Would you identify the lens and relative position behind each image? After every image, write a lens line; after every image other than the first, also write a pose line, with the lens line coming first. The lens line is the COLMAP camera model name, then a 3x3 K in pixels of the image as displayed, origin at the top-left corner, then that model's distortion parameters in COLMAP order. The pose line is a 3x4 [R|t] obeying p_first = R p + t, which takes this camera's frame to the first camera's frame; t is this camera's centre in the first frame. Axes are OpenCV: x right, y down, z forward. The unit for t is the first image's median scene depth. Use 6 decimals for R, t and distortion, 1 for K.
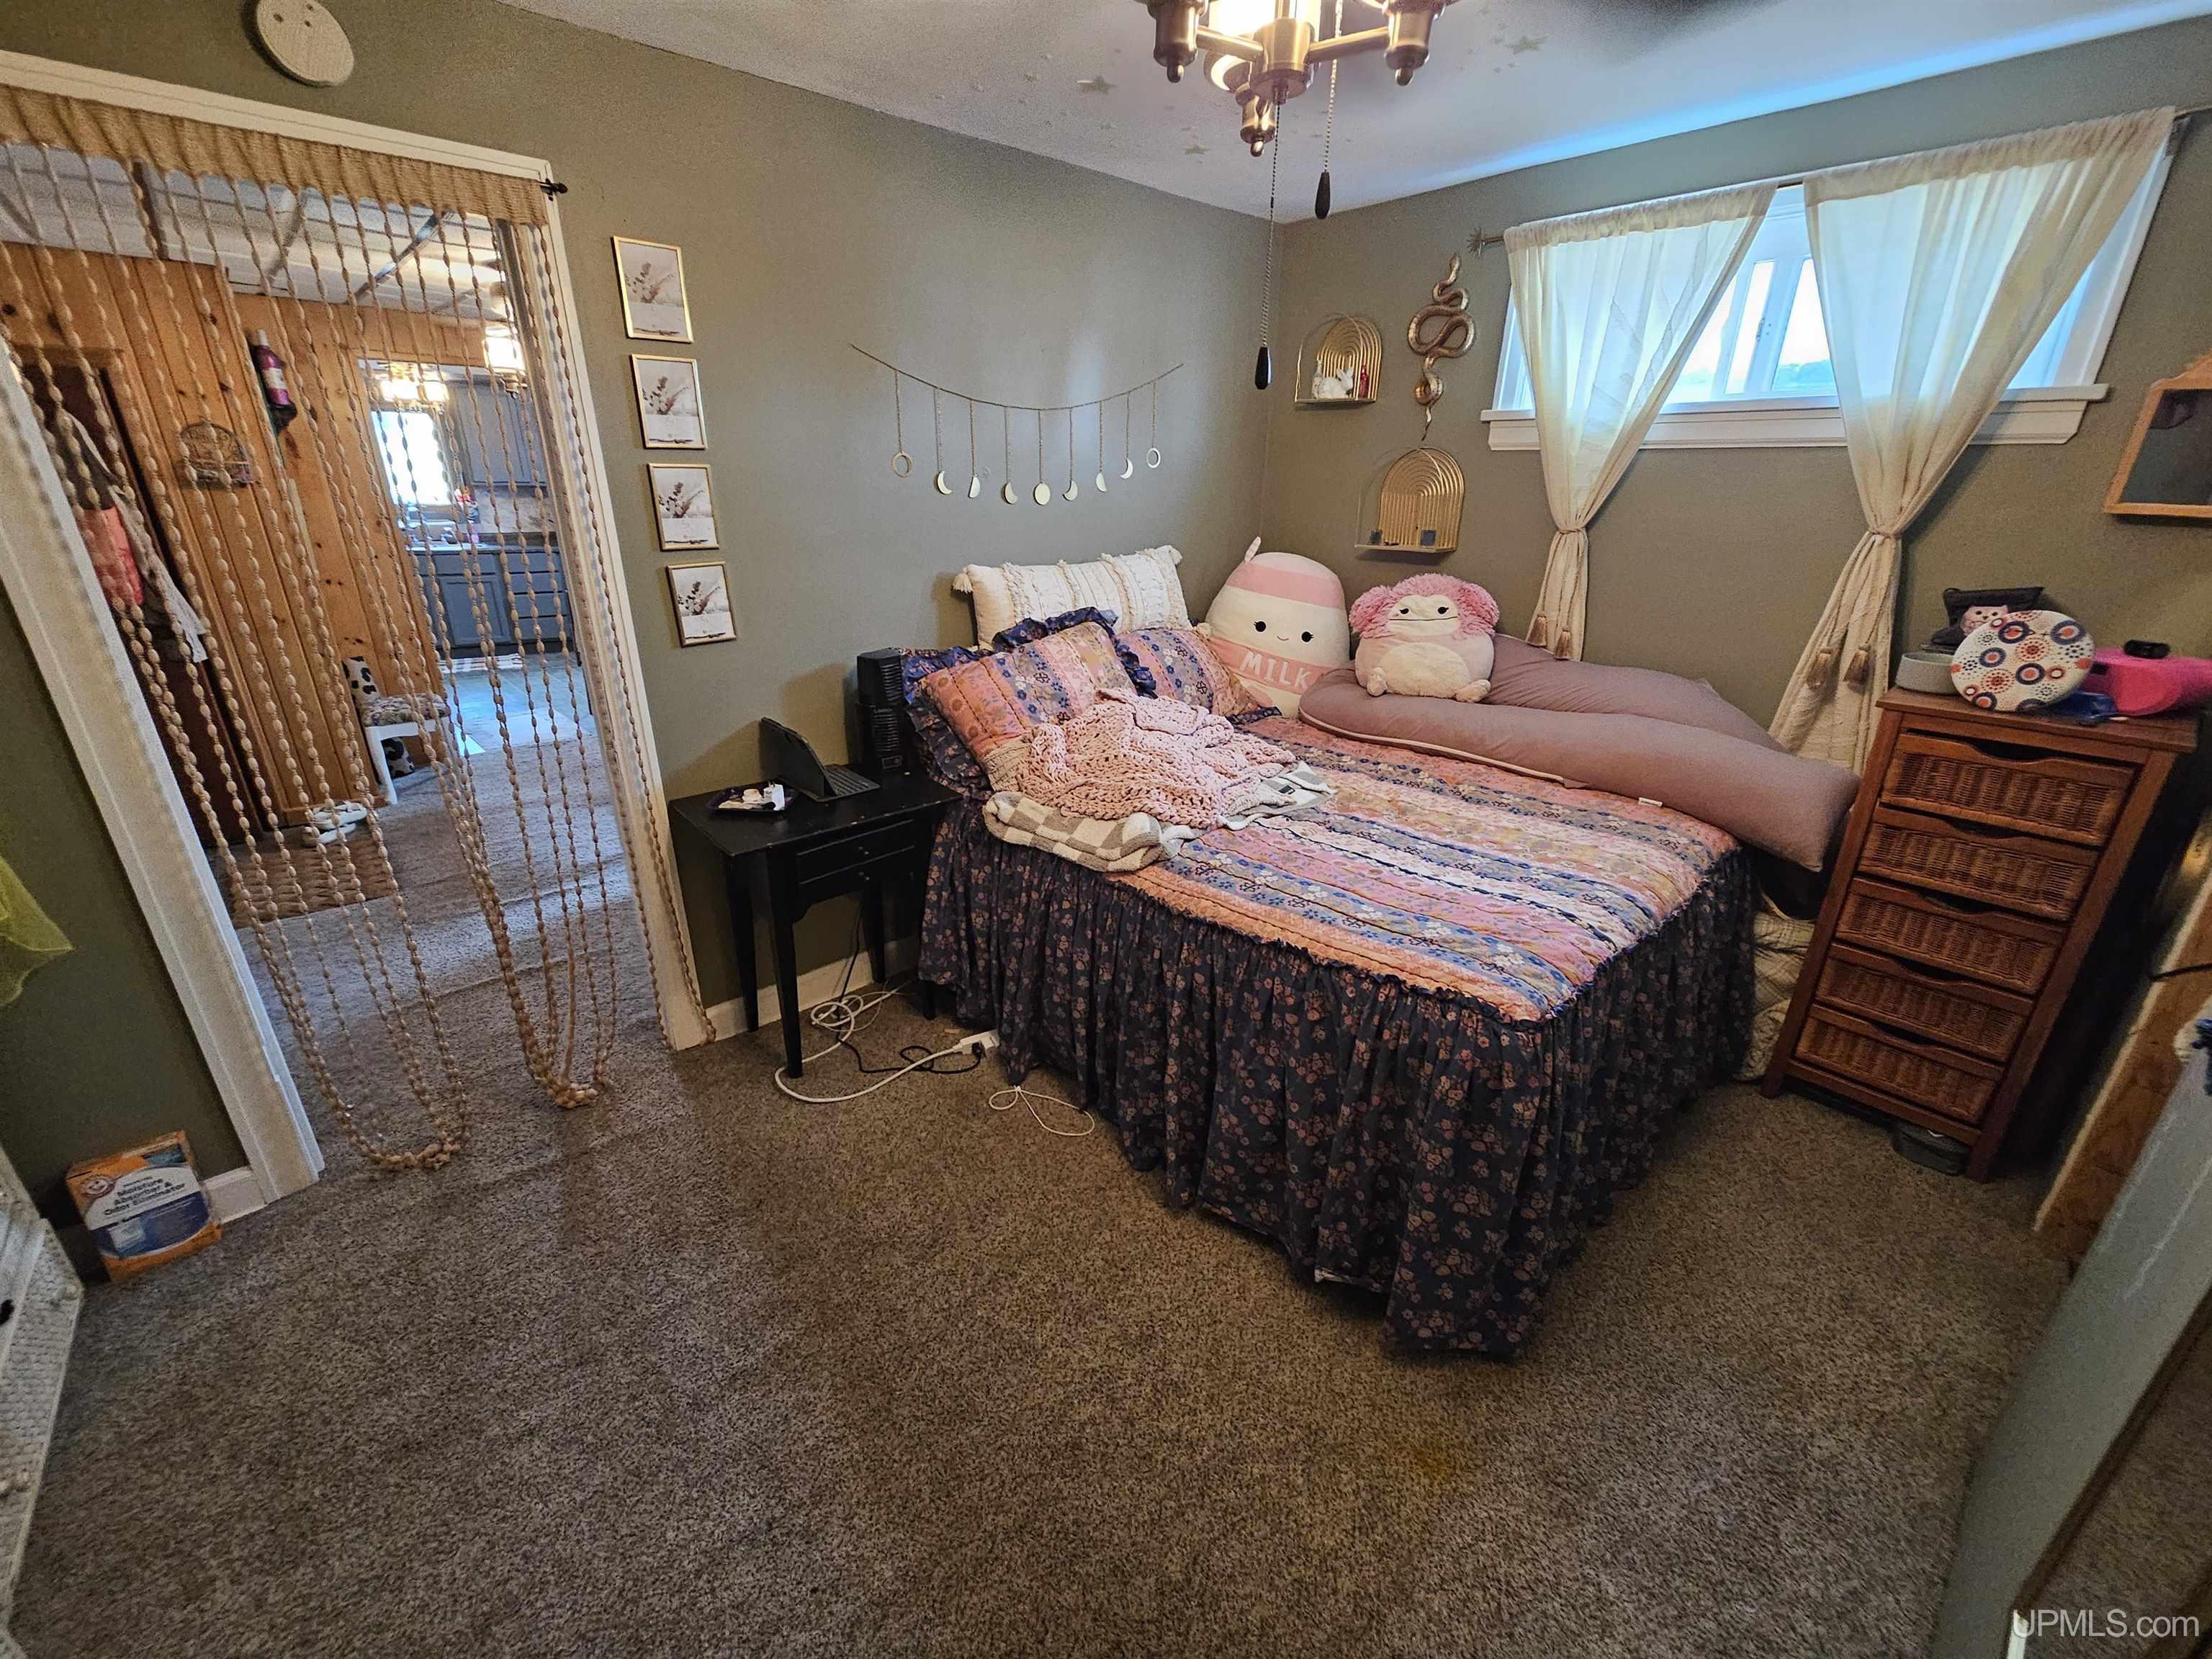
lens RADIAL K [[906.4, 0, 1100.6], [0, 906.4, 835.4], [0, 0, 1]] dist [-0.000461, -0.000421]
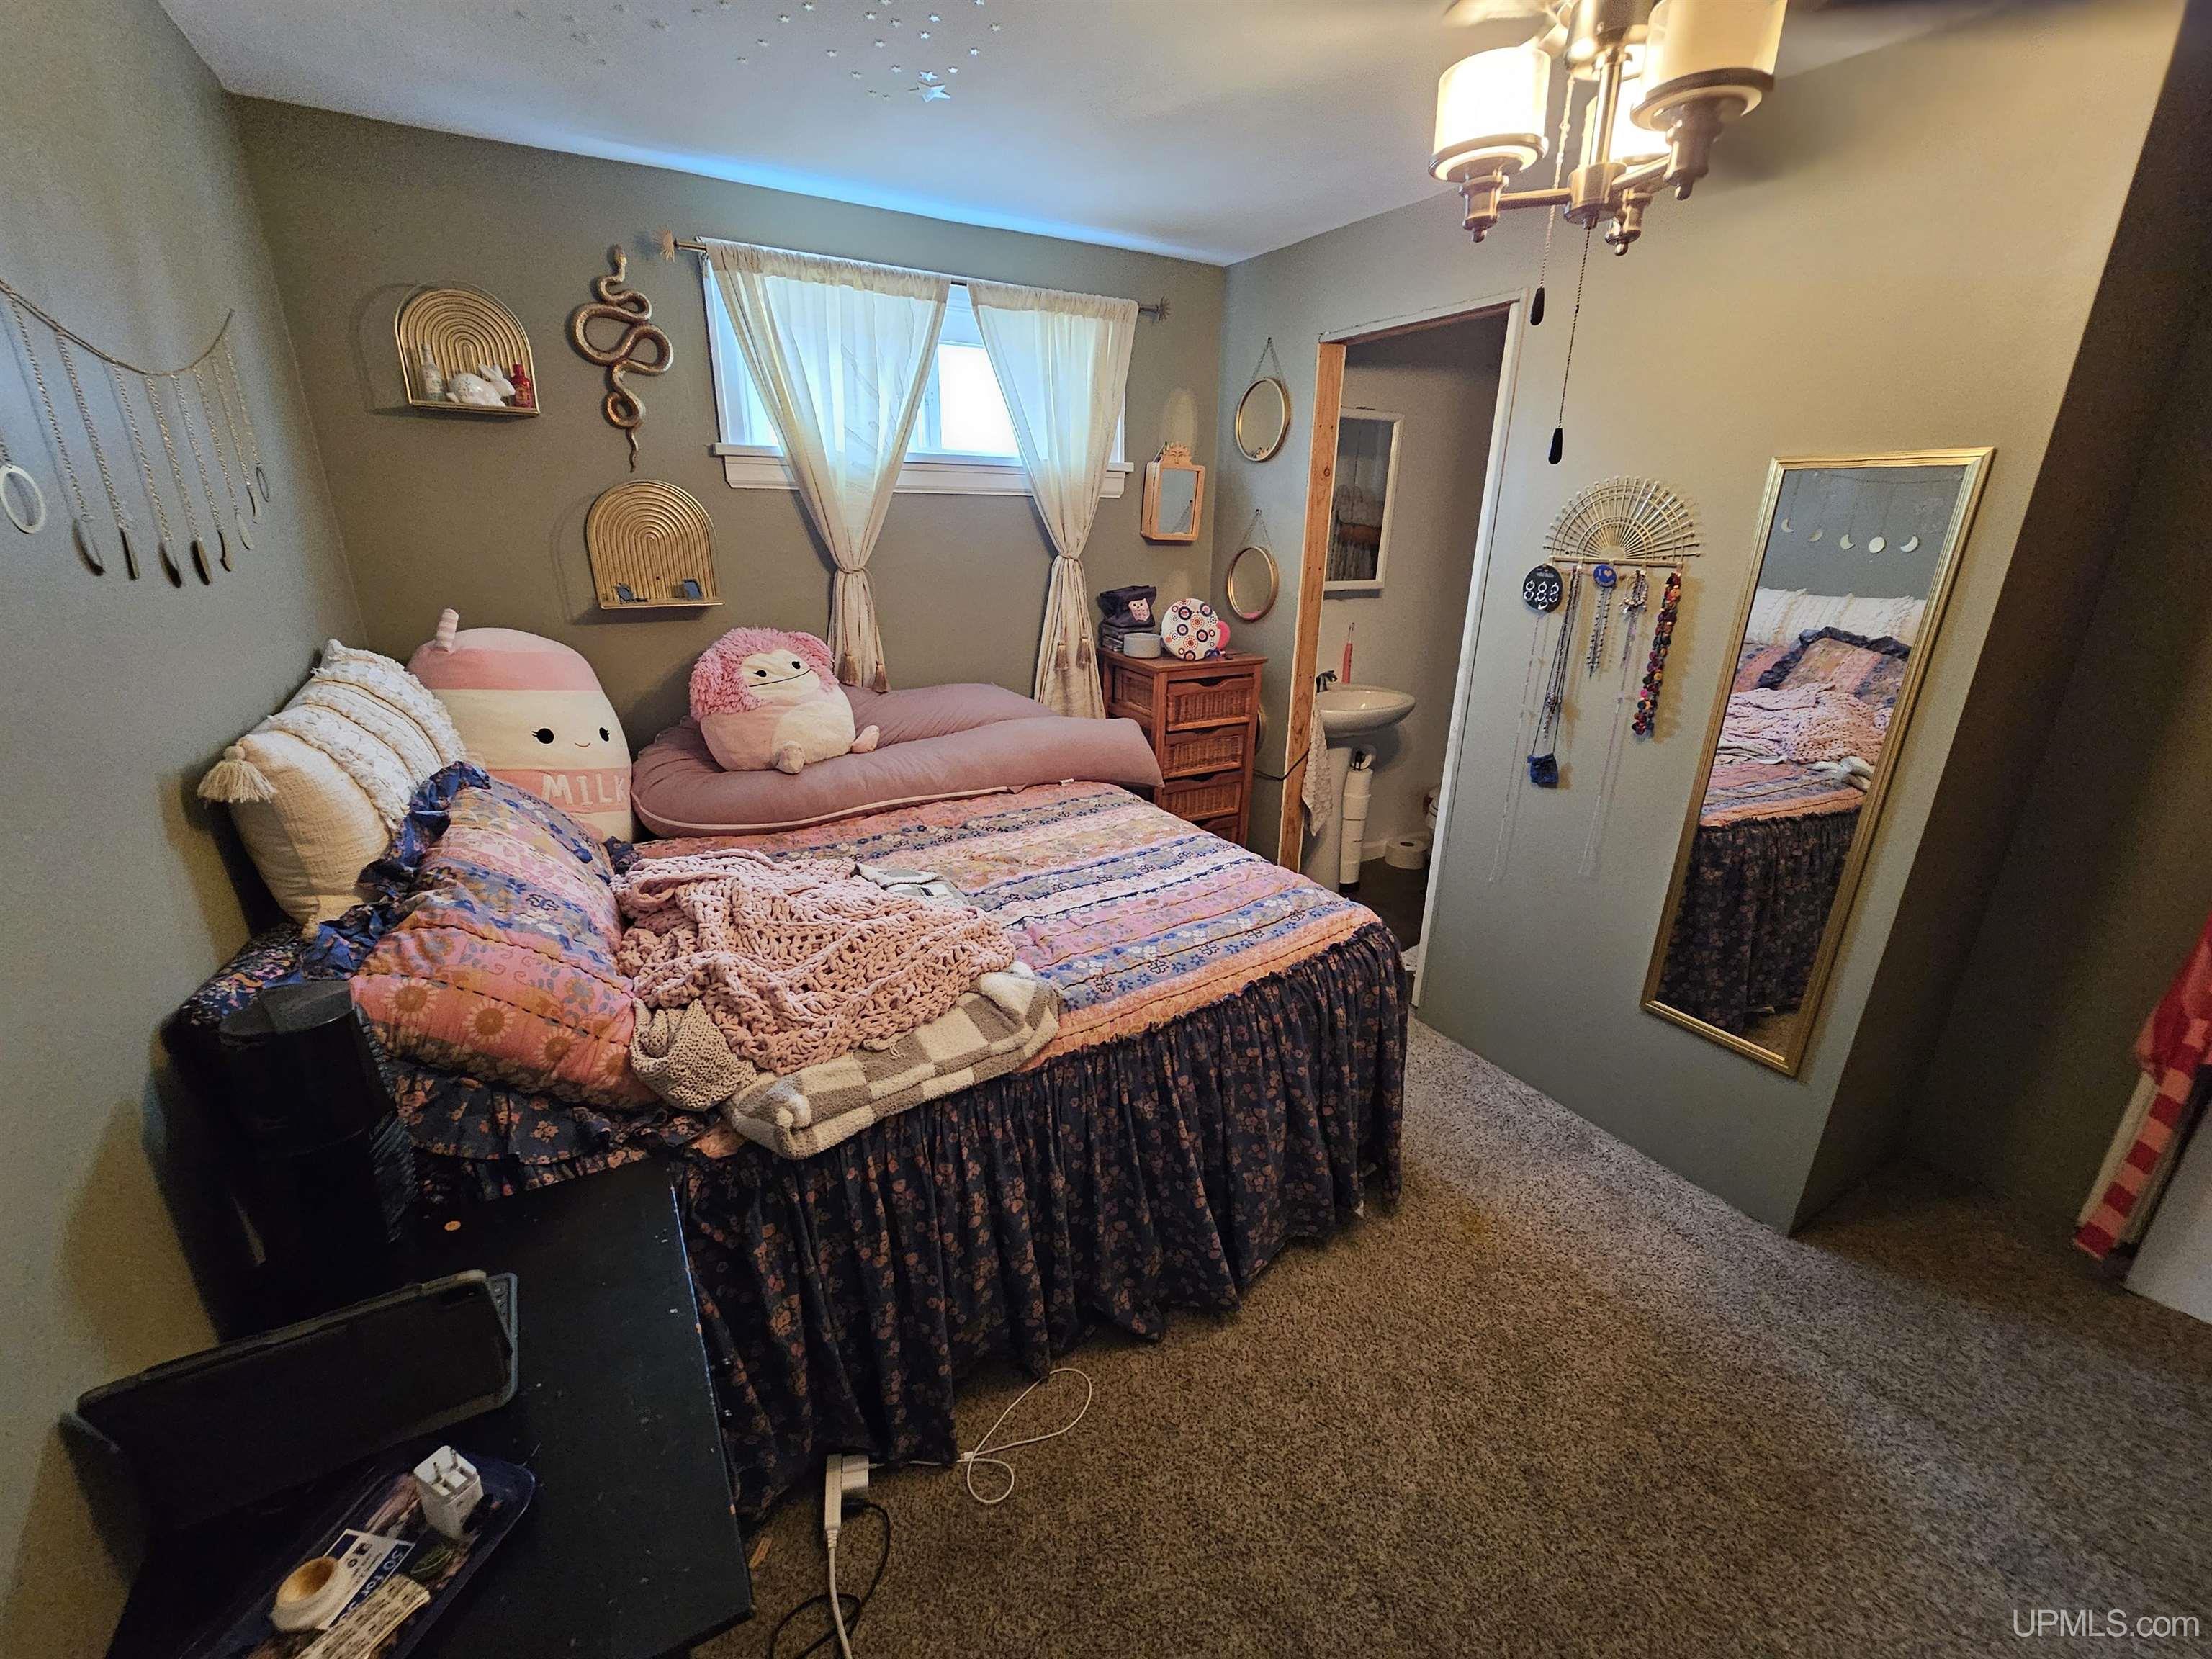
lens RADIAL K [[906.4, 0, 1100.6], [0, 906.4, 835.4], [0, 0, 1]] dist [-0.000461, -0.000421]
pose [[0.198222, -0.330810, 0.922644, -0.569016], [0.350617, 0.902968, 0.248428, -0.272535], [-0.915301, 0.274251, 0.294976, 0.646463]]
